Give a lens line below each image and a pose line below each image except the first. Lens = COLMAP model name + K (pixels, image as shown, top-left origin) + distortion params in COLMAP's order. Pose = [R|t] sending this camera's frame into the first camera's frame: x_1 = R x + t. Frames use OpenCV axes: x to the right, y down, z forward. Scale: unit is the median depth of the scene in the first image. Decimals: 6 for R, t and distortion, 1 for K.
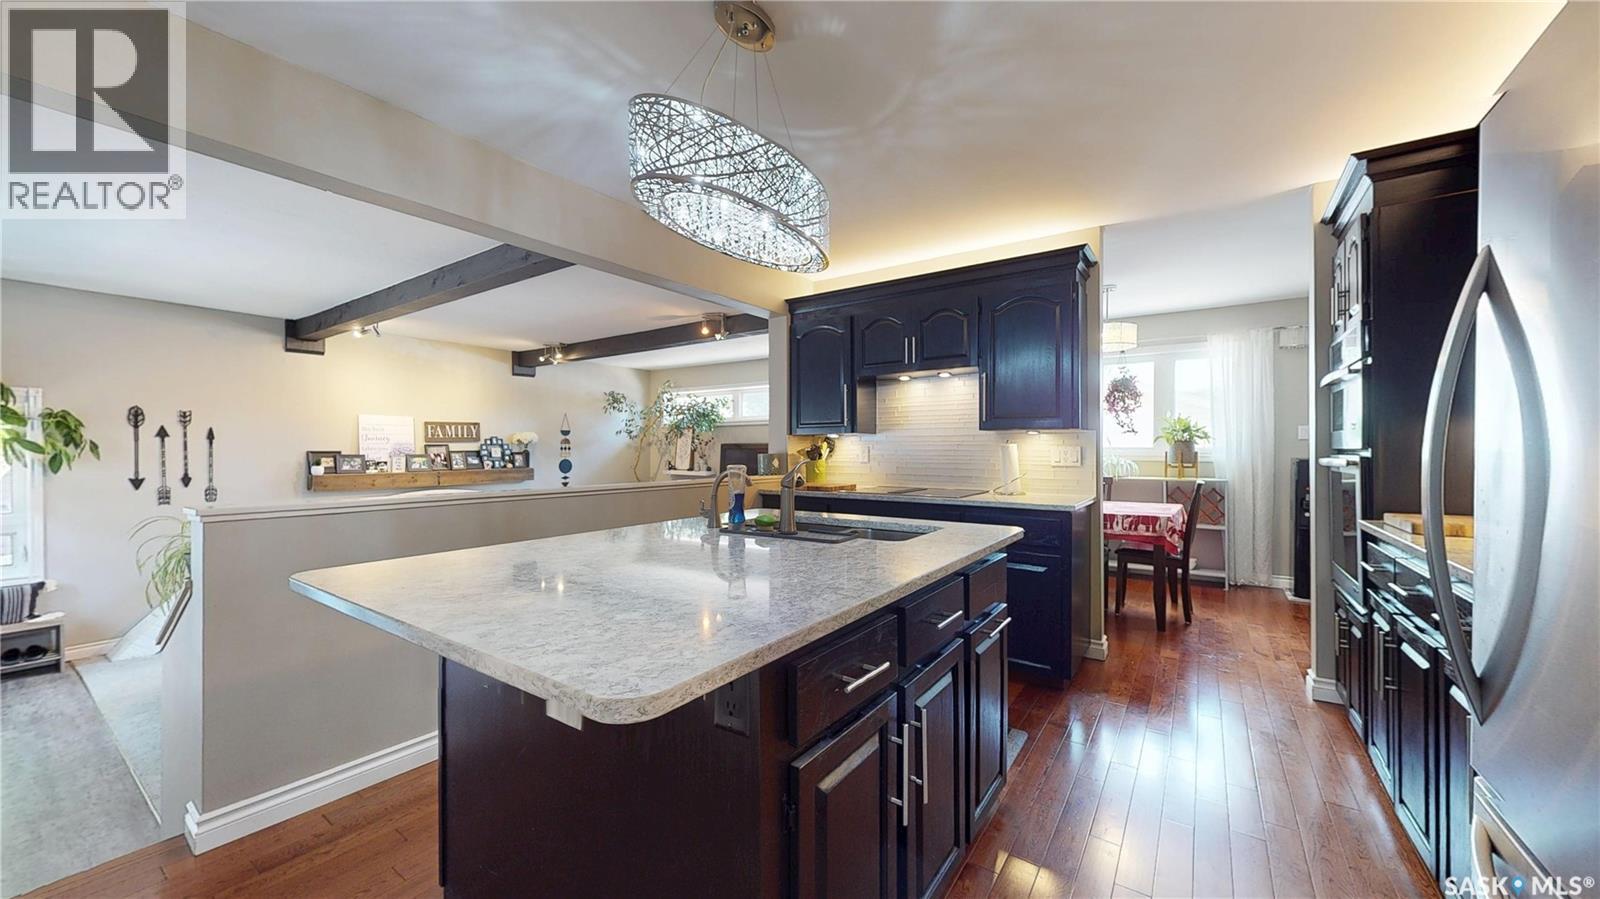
lens RADIAL K [[592.8, 0, 787.2], [0, 592.8, 436.9], [0, 0, 1]] dist [0.001580, 0.000073]
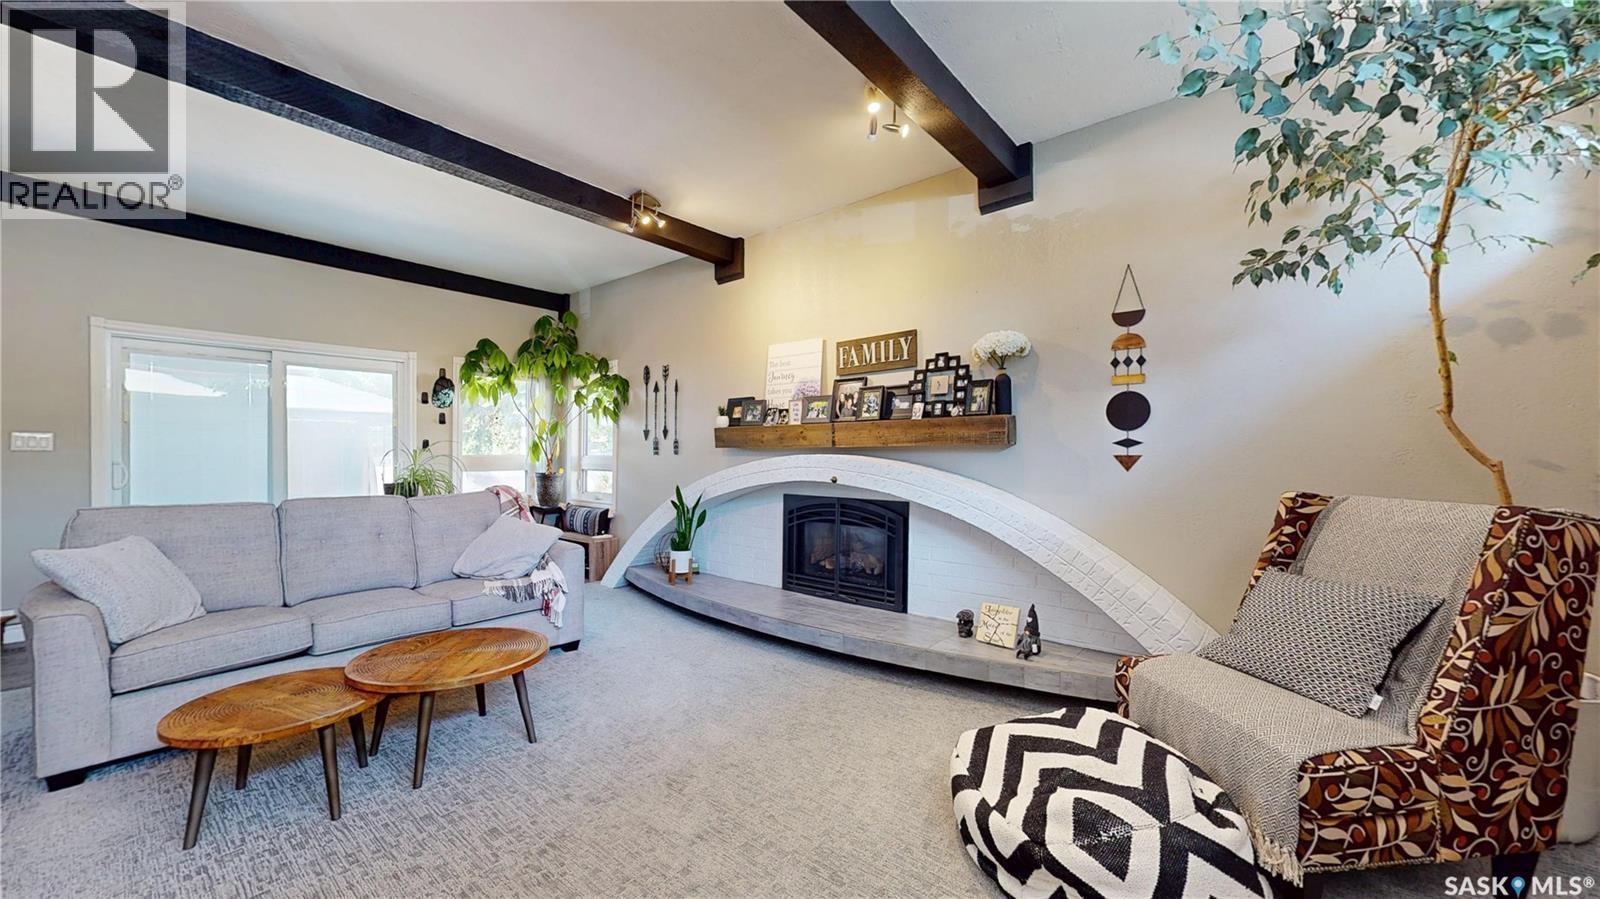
lens RADIAL K [[592.8, 0, 799.8], [0, 592.8, 454.6], [0, 0, 1]] dist [0.001580, 0.000073]
pose [[-0.069628, -0.002904, -0.997569, -0.001745], [0.011668, 0.999925, -0.003725, 0.088690], [0.997505, -0.011899, -0.069589, 0.977049]]
